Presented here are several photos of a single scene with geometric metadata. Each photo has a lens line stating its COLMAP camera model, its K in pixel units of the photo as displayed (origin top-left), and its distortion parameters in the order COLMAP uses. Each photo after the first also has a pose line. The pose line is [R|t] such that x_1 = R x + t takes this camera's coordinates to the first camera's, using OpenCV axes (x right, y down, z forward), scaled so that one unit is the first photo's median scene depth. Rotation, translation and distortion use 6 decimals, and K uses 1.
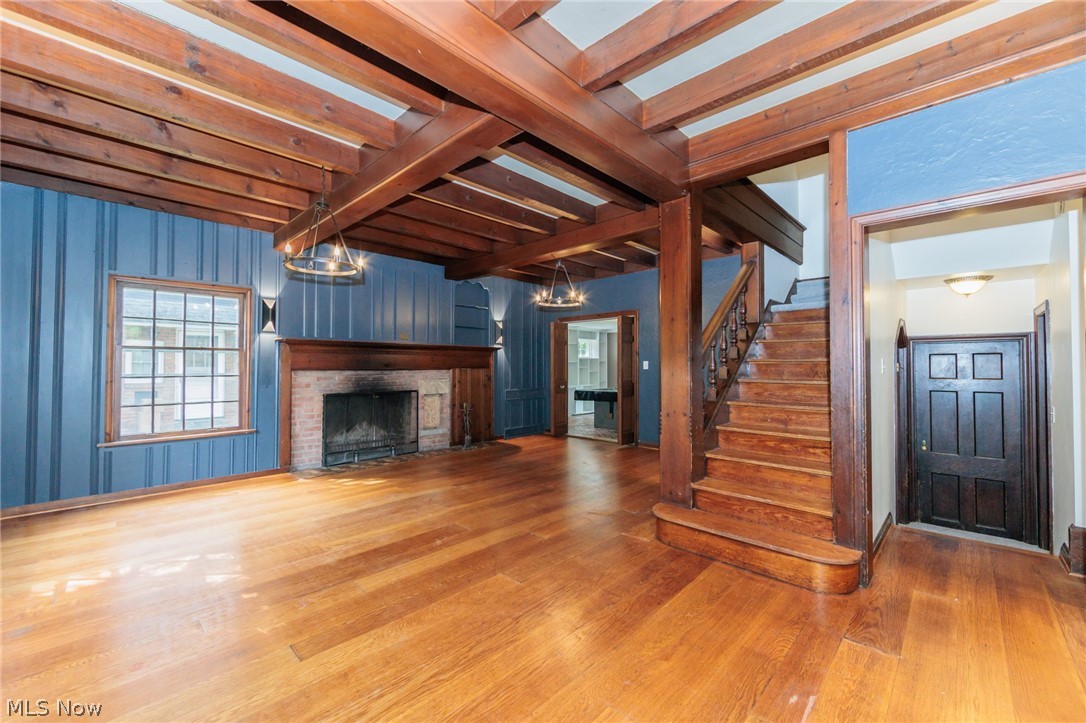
lens RADIAL K [[433.0, 0, 546.9], [0, 433.0, 360.8], [0, 0, 1]] dist [0.000003, -0.000011]
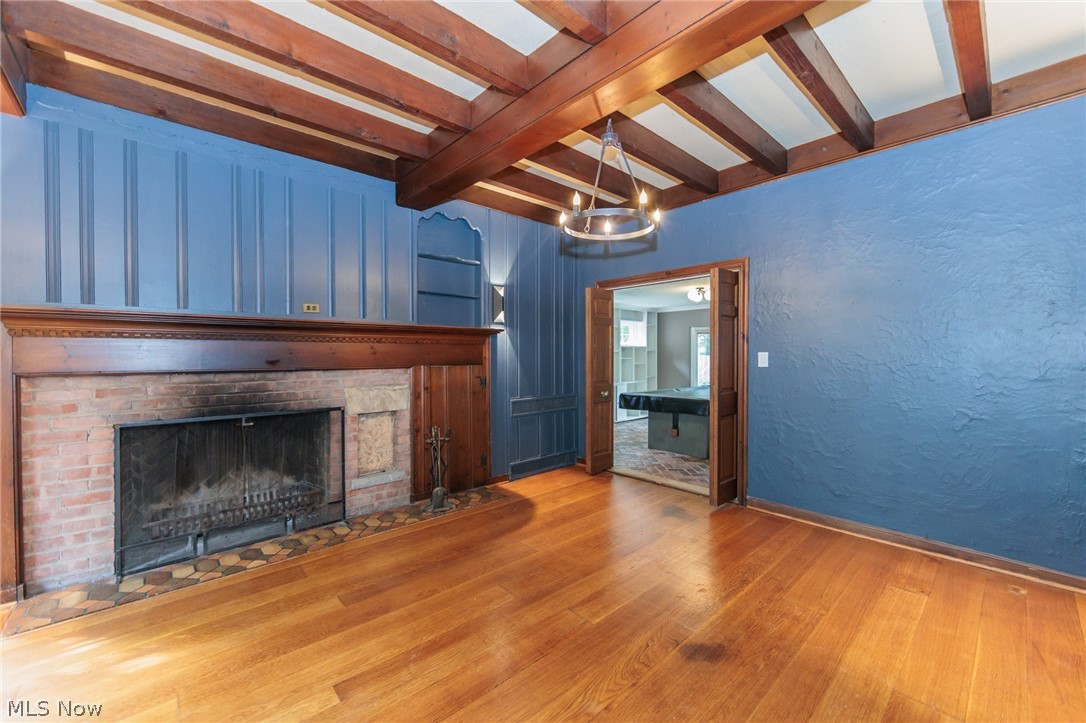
lens RADIAL K [[433.0, 0, 546.9], [0, 433.0, 360.8], [0, 0, 1]] dist [0.000003, -0.000011]
pose [[0.997750, -0.000800, -0.067033, -0.005619], [0.002694, 0.999600, 0.028157, -0.004389], [0.066983, -0.028274, 0.997353, 0.431235]]
